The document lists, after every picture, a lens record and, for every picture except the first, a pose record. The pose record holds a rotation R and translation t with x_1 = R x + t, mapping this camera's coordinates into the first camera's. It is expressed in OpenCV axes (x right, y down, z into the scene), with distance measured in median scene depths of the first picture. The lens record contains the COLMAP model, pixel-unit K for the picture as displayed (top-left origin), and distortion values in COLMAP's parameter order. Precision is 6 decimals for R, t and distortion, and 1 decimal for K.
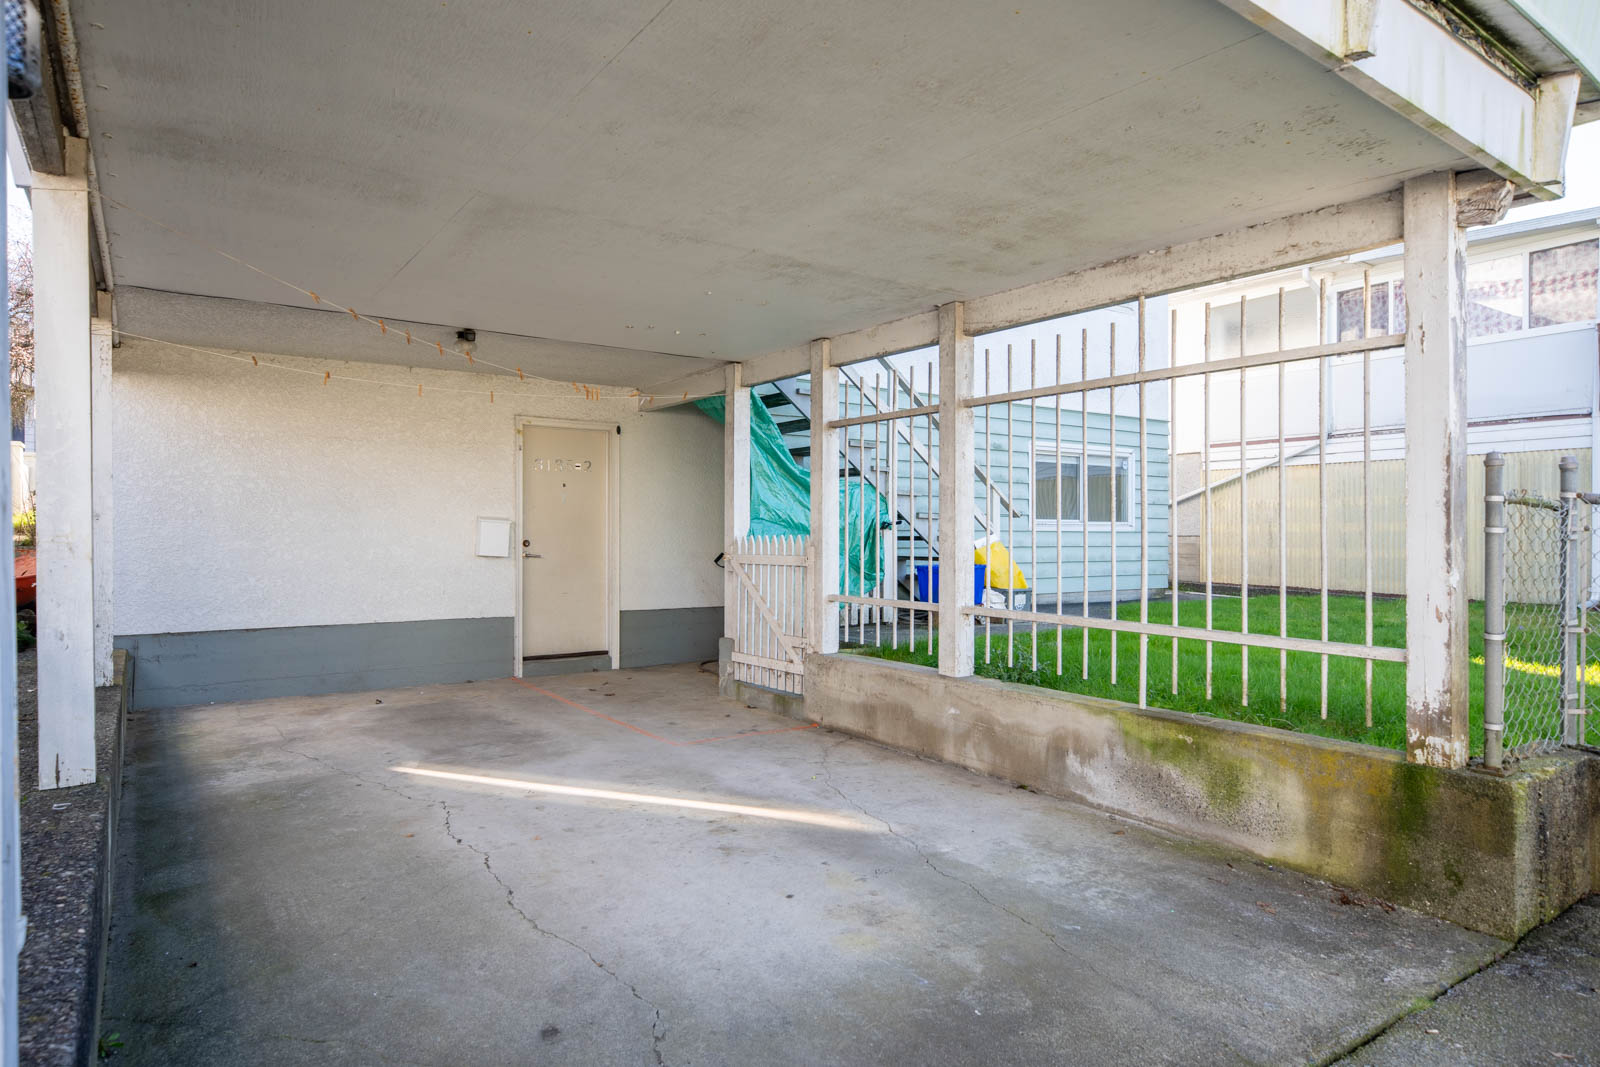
lens RADIAL K [[941.3, 0, 804.2], [0, 941.3, 534.6], [0, 0, 1]] dist [0.009589, -0.000600]
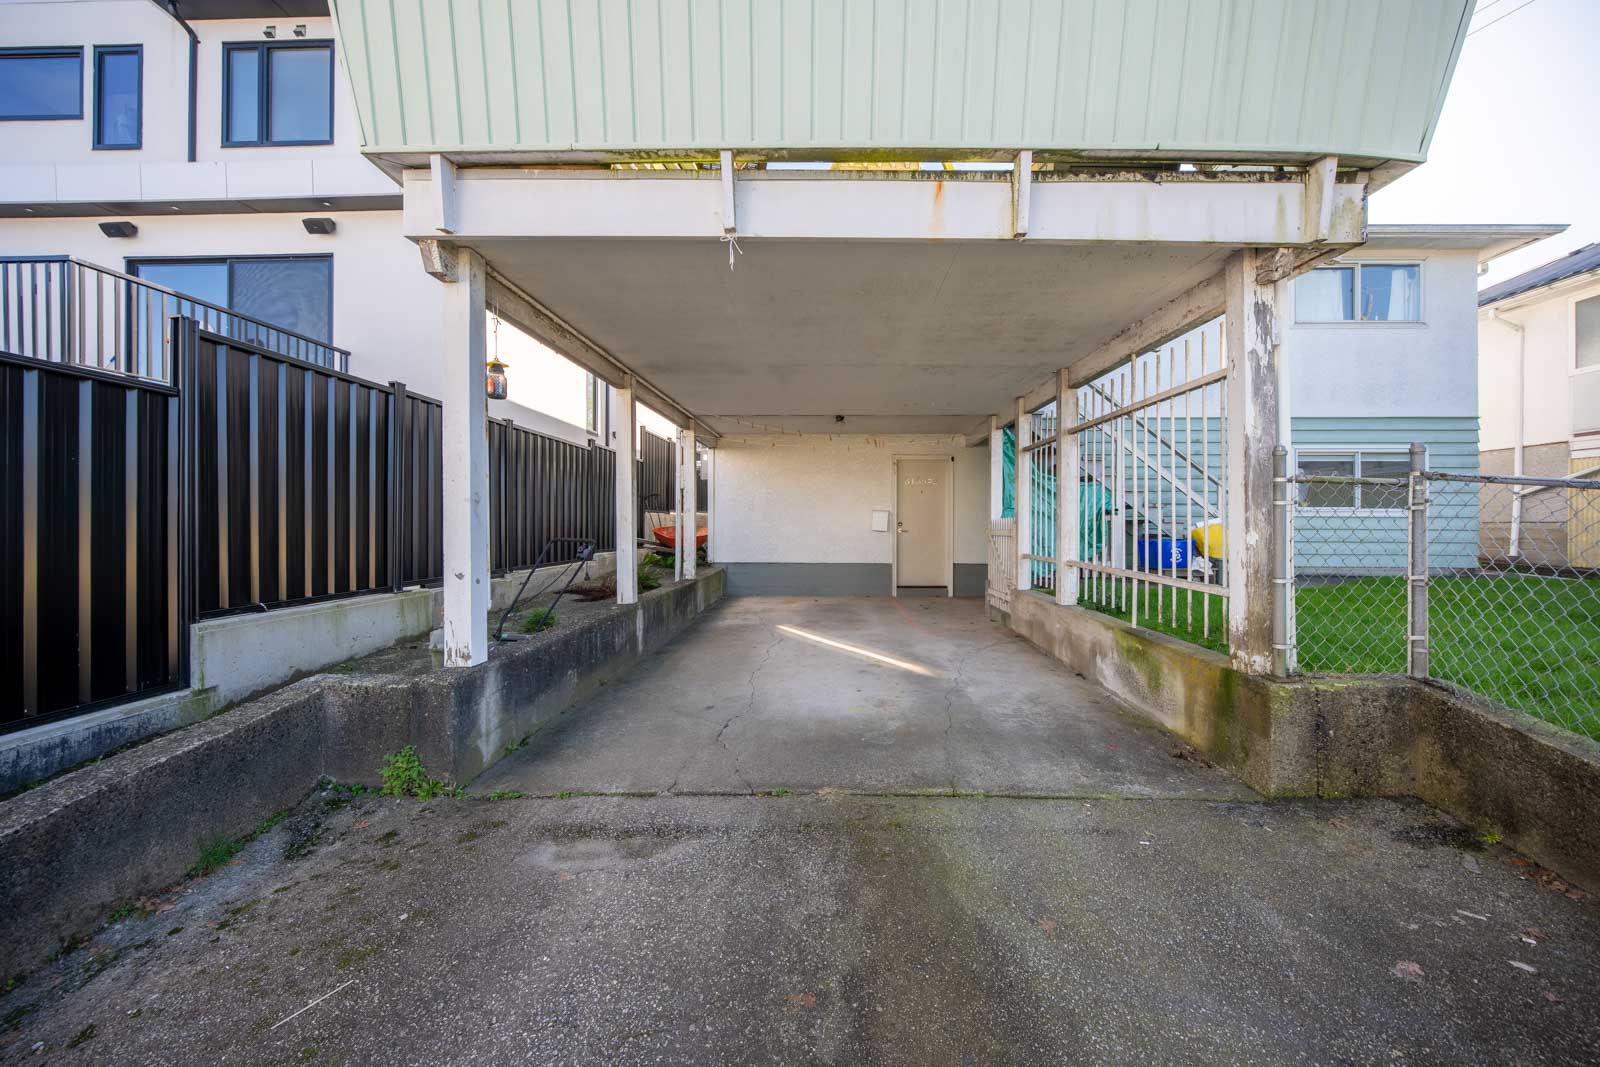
lens RADIAL K [[596.9, 0, 812.4], [0, 596.9, 520.8], [0, 0, 1]] dist [0.000842, 0.000111]
pose [[0.802085, -0.002483, -0.597205, 0.580924], [-0.001753, 0.999977, -0.006512, 0.023556], [0.597207, 0.006270, 0.802063, -0.079097]]
